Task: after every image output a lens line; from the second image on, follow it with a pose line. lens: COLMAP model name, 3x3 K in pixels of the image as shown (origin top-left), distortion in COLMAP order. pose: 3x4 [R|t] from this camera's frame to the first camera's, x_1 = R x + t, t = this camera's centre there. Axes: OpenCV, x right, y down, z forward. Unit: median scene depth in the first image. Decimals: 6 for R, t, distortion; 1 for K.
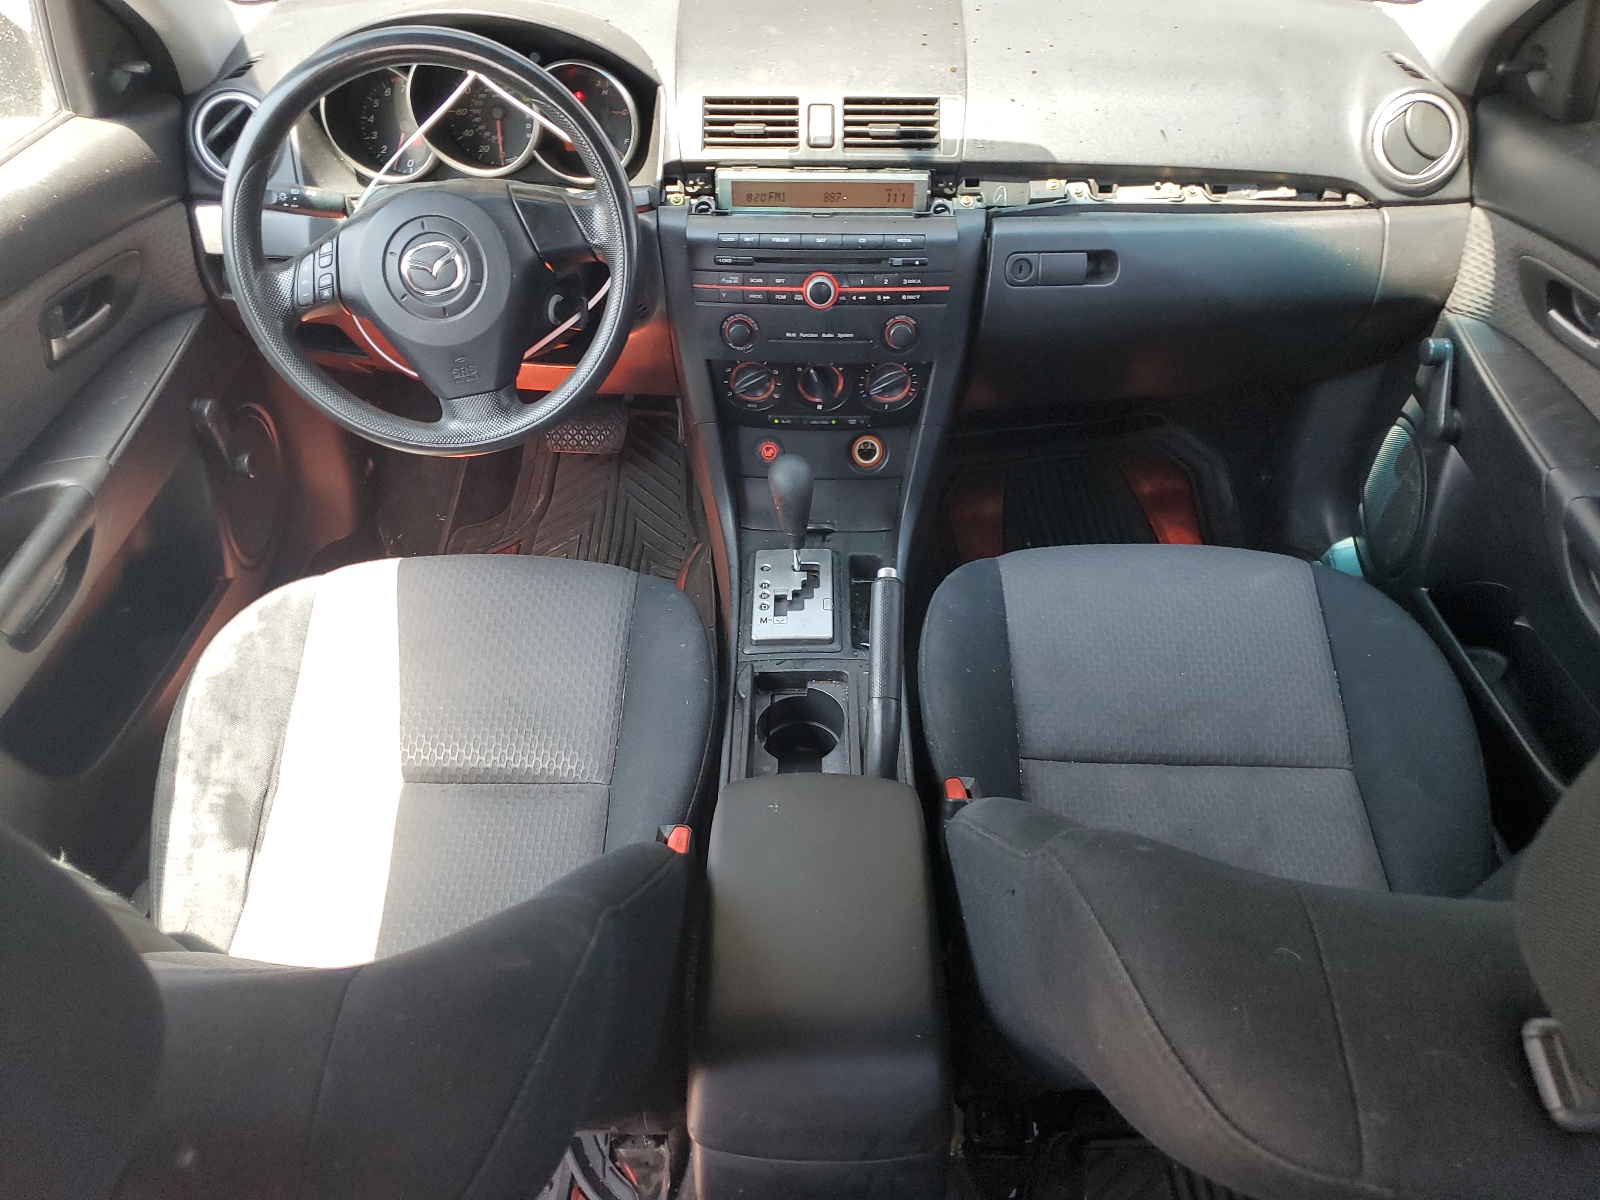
lens RADIAL K [[1202.6, 0, 803.1], [0, 1202.6, 600.0], [0, 0, 1]] dist [0.005064, 0.001374]
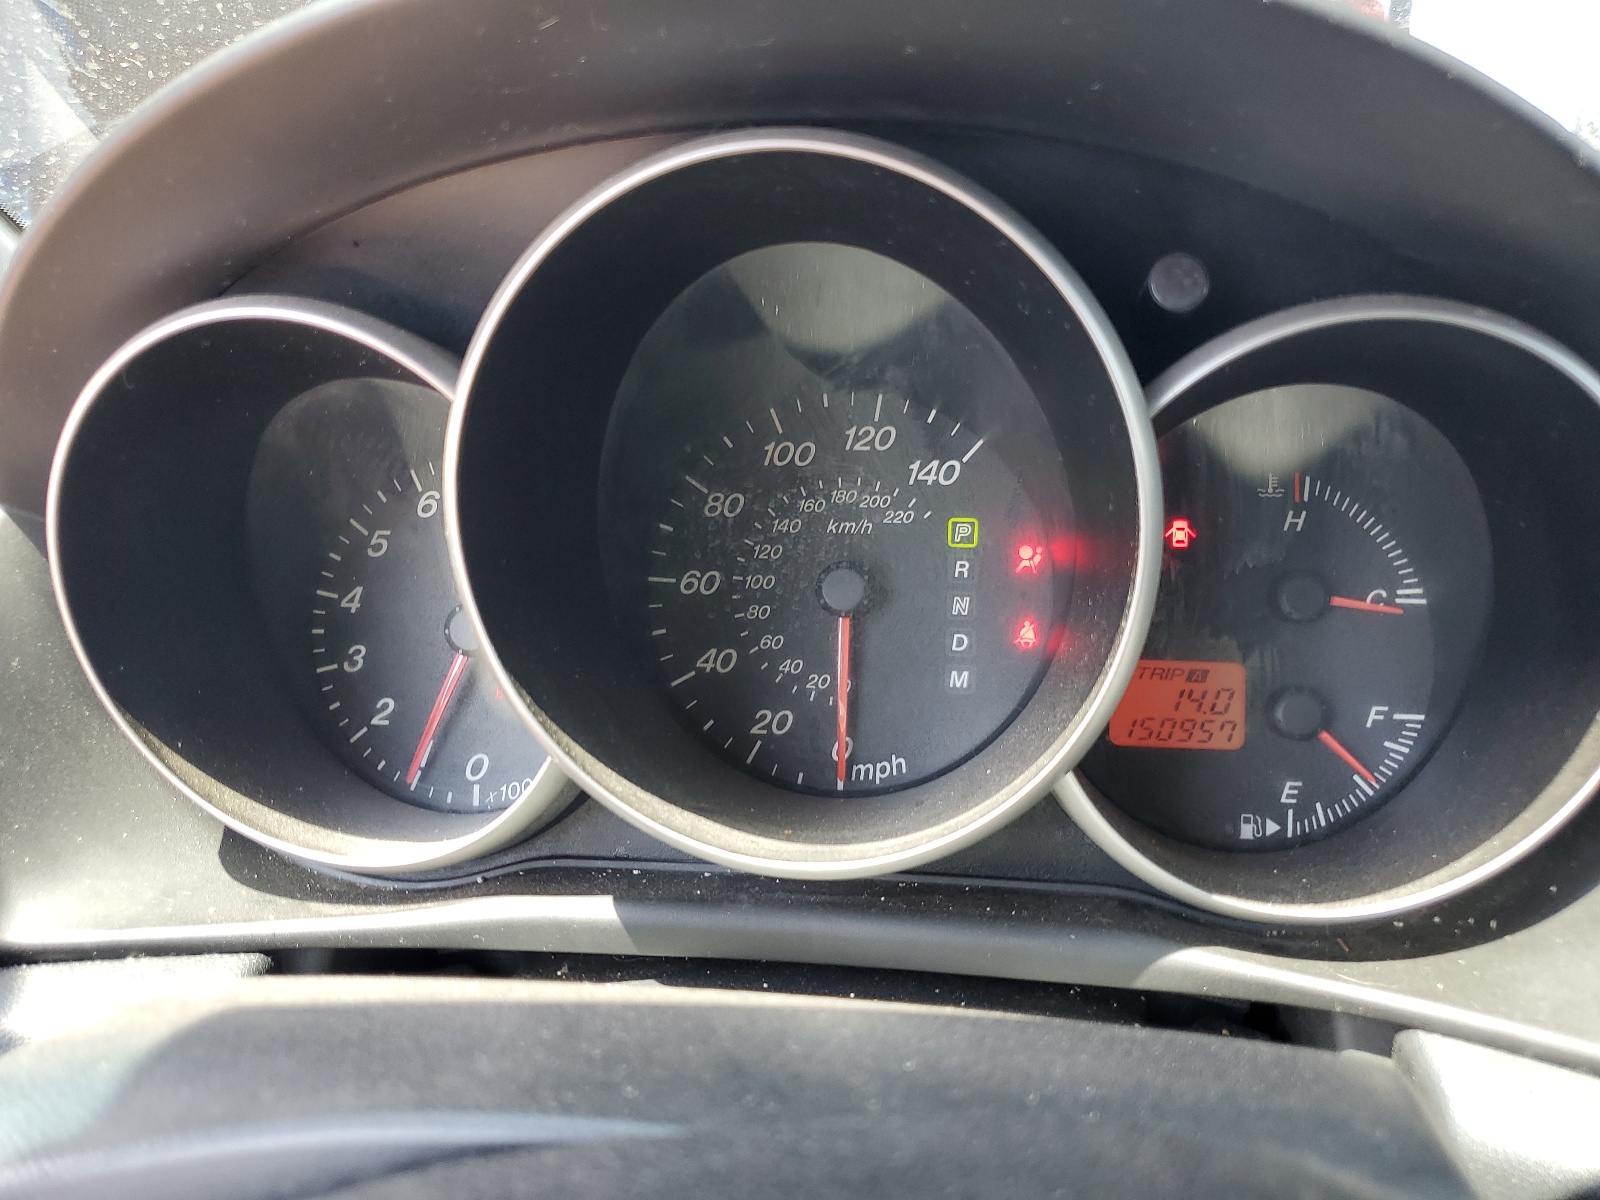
lens RADIAL K [[1202.6, 0, 799.7], [0, 1202.6, 600.2], [0, 0, 1]] dist [0.005064, 0.001374]
pose [[0.987097, 0.024021, -0.158313, -0.223144], [-0.085479, 0.915074, -0.394124, -0.303645], [0.135401, 0.402571, 0.905320, 0.774576]]
